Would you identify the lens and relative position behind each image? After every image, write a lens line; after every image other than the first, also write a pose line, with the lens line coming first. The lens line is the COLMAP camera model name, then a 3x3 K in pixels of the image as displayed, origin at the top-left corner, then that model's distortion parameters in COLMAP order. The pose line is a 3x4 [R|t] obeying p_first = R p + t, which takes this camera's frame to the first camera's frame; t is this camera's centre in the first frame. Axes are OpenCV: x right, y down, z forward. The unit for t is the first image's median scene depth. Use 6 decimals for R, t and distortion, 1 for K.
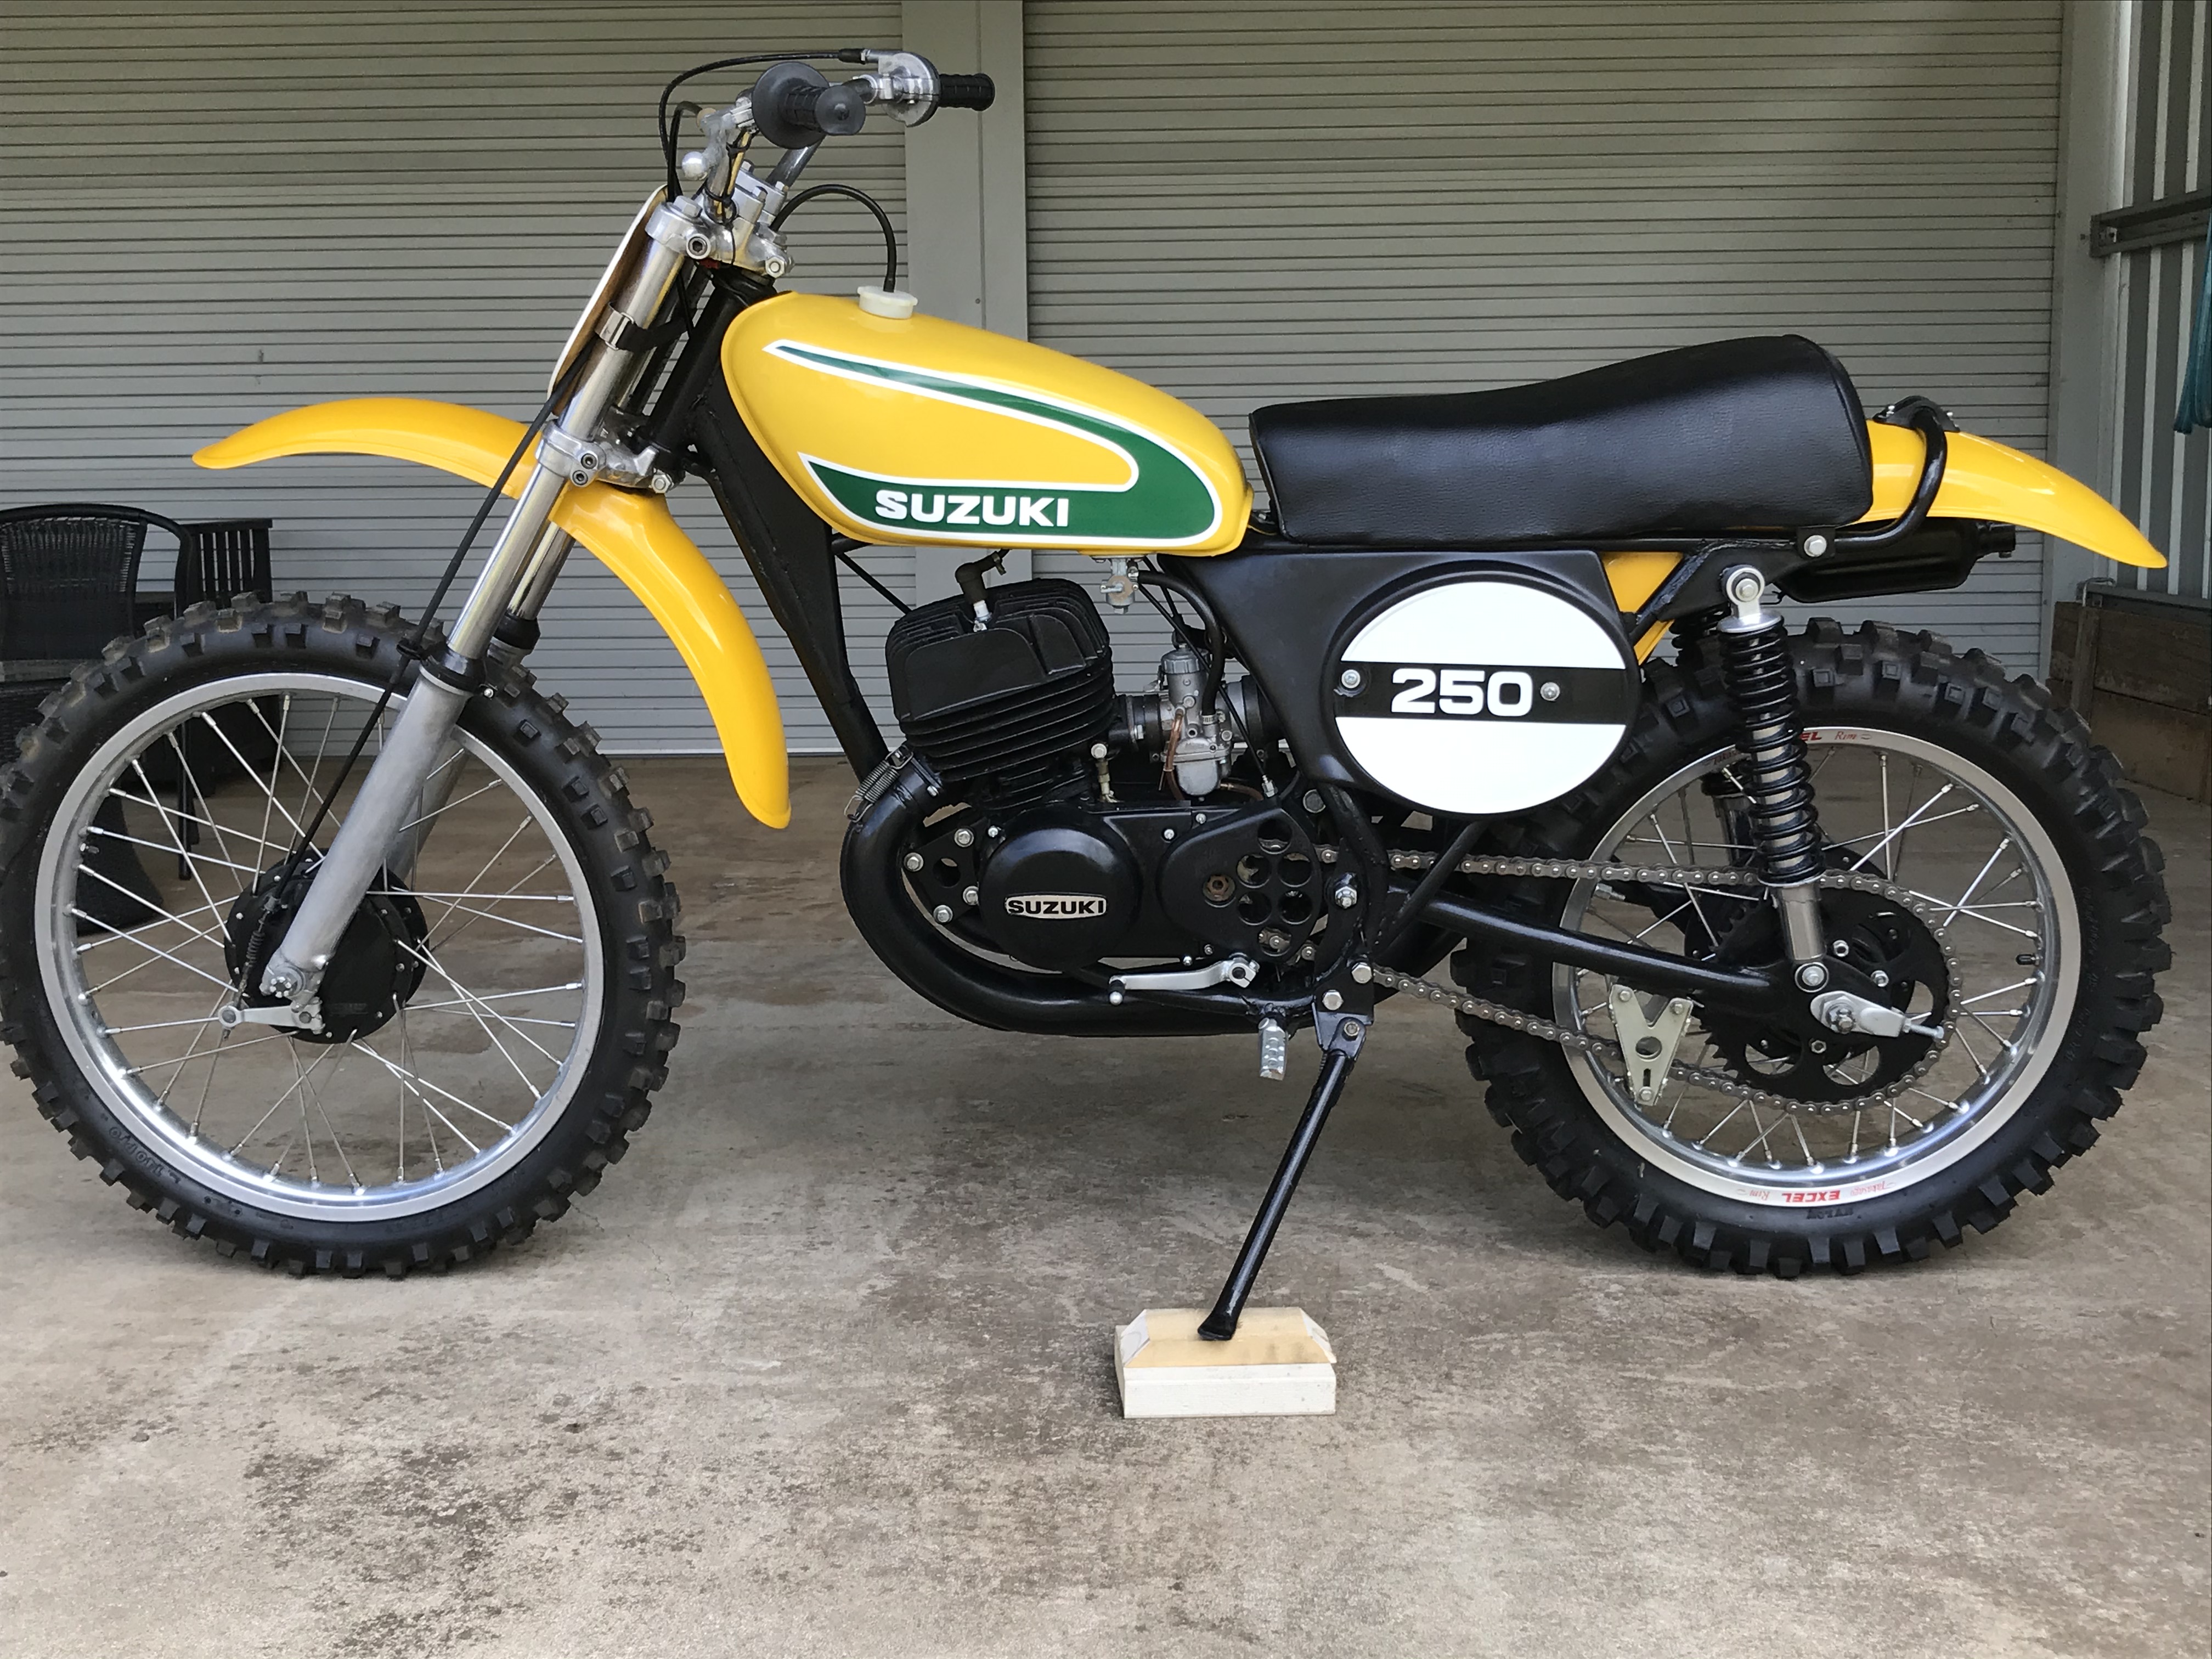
lens RADIAL K [[2584.9, 0, 1098.2], [0, 2584.9, 826.4], [0, 0, 1]] dist [0.035984, 0.000000]
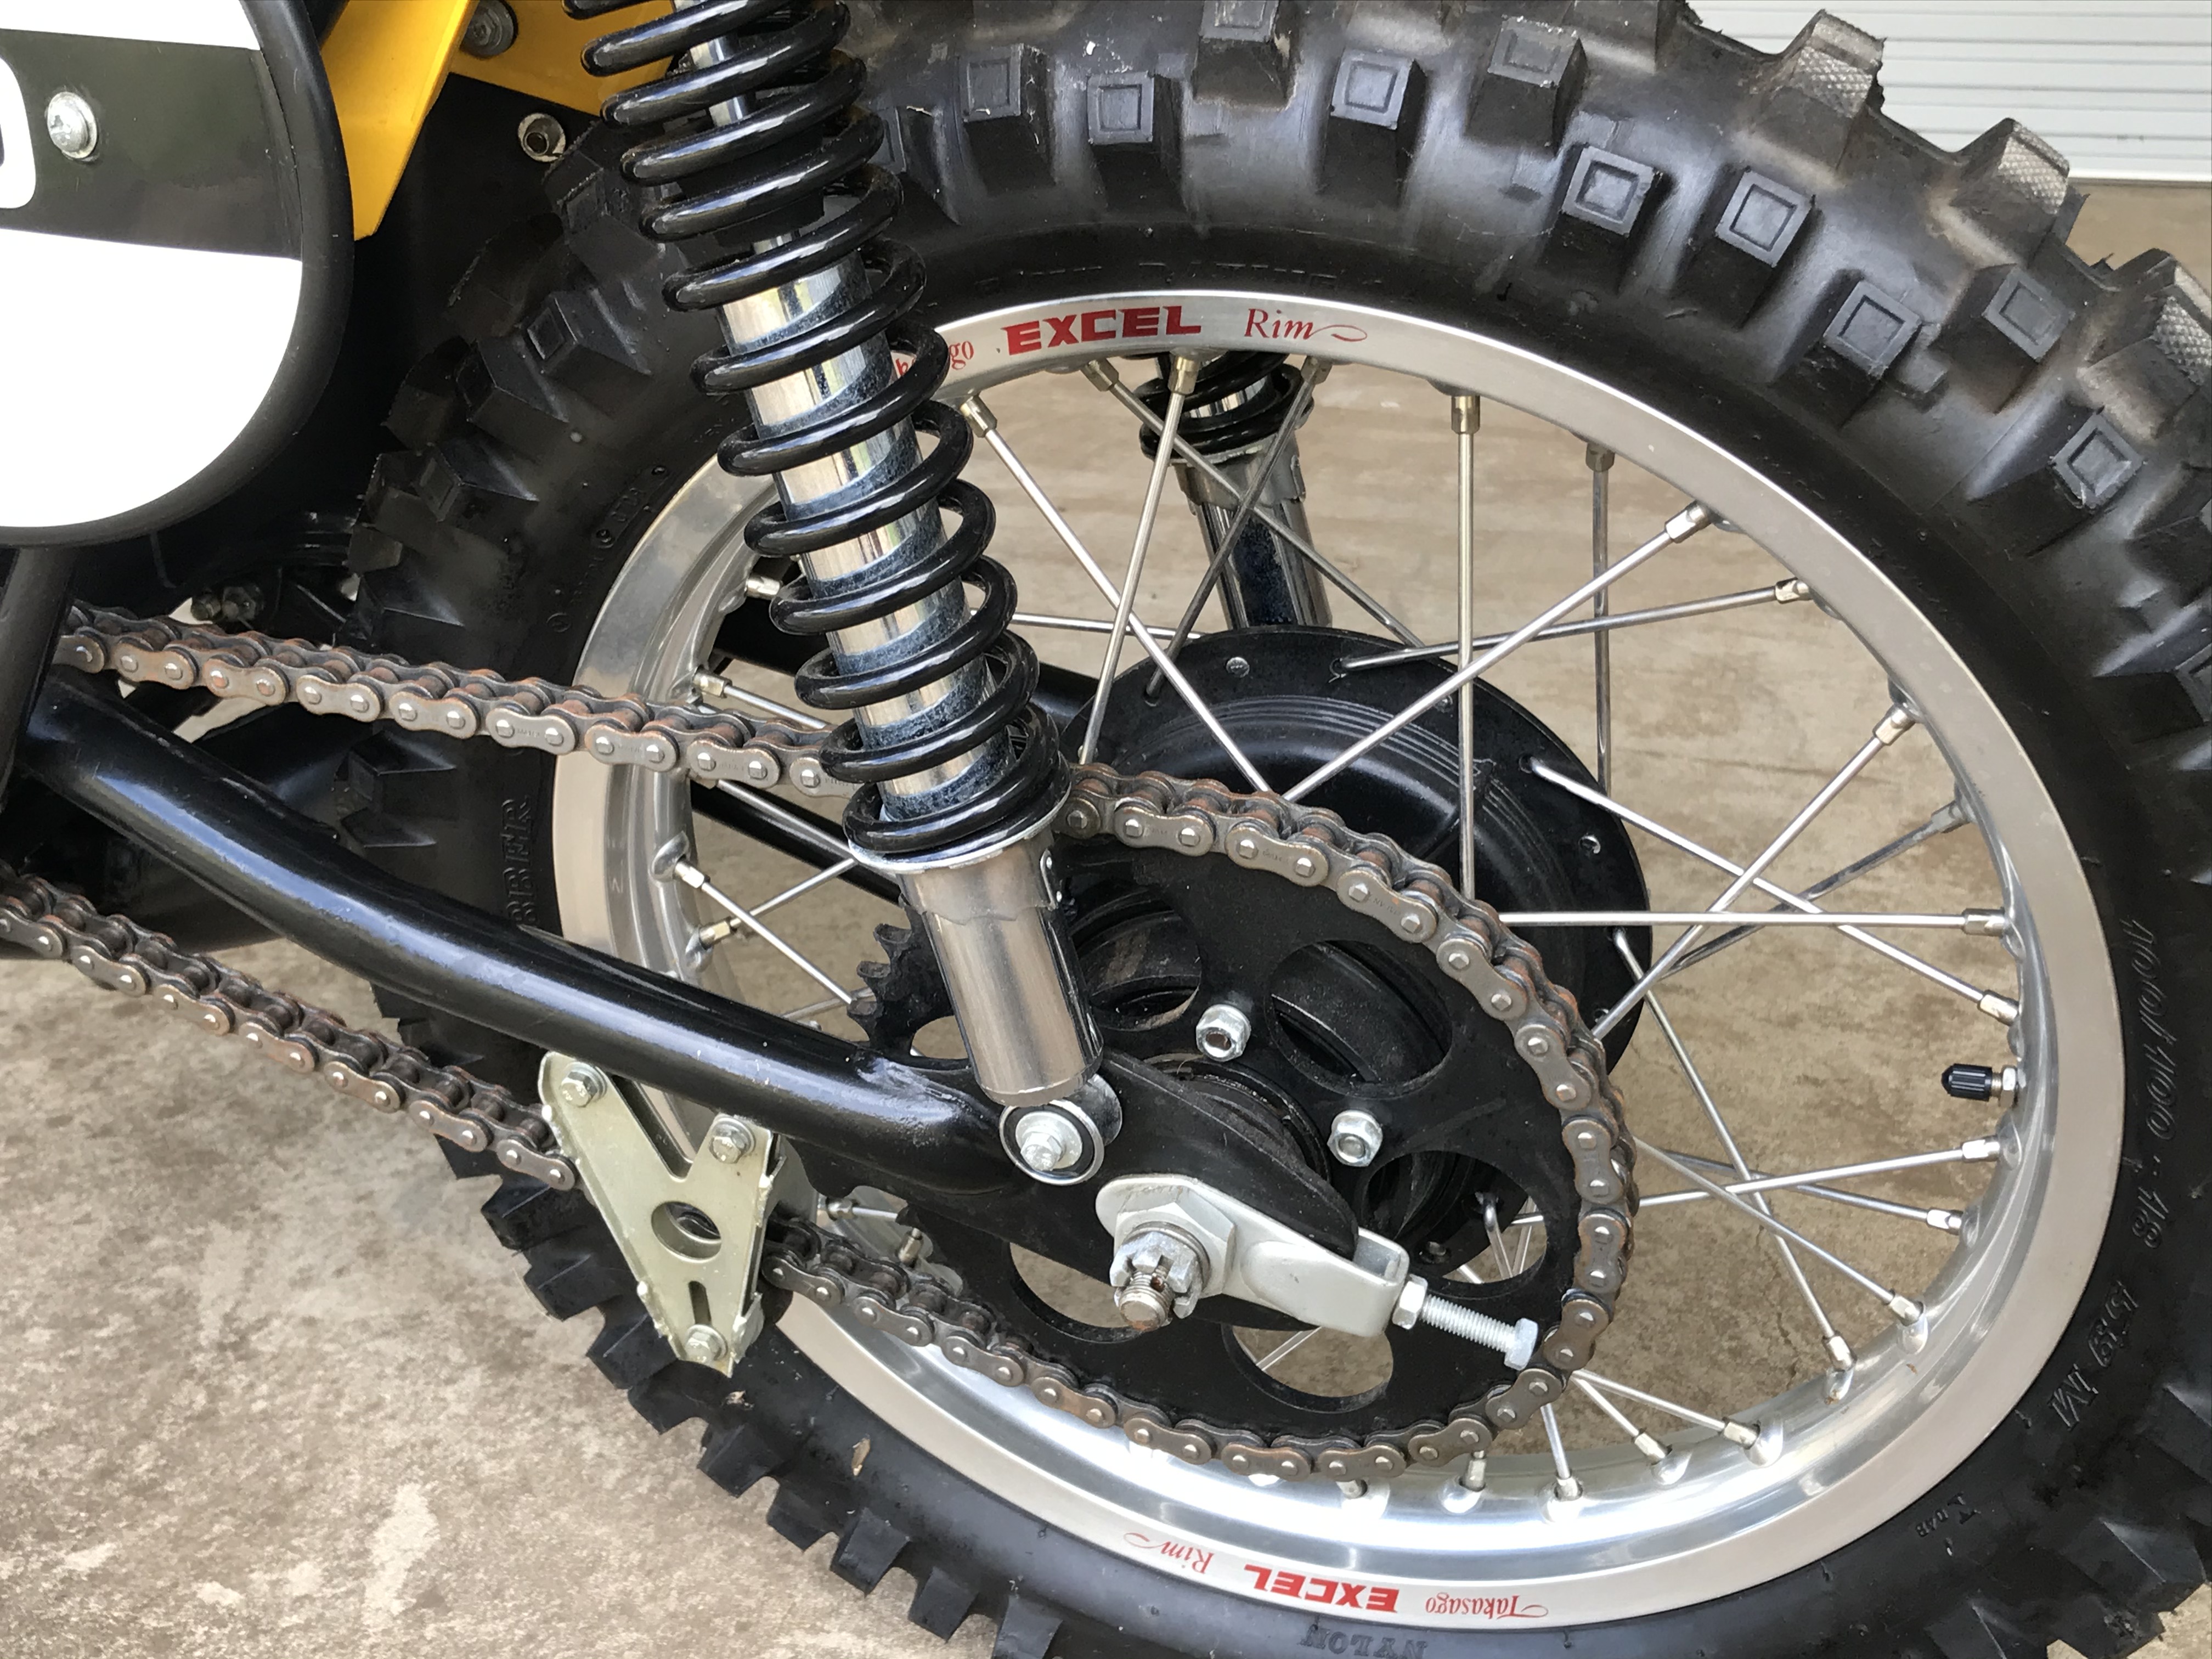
lens RADIAL K [[2584.9, 0, 1105.1], [0, 2584.9, 843.1], [0, 0, 1]] dist [0.035984, 0.000000]
pose [[0.953867, 0.112786, -0.278238, 0.361840], [-0.042766, 0.968347, 0.245916, -0.049807], [0.297167, -0.222672, 0.928498, 0.731559]]
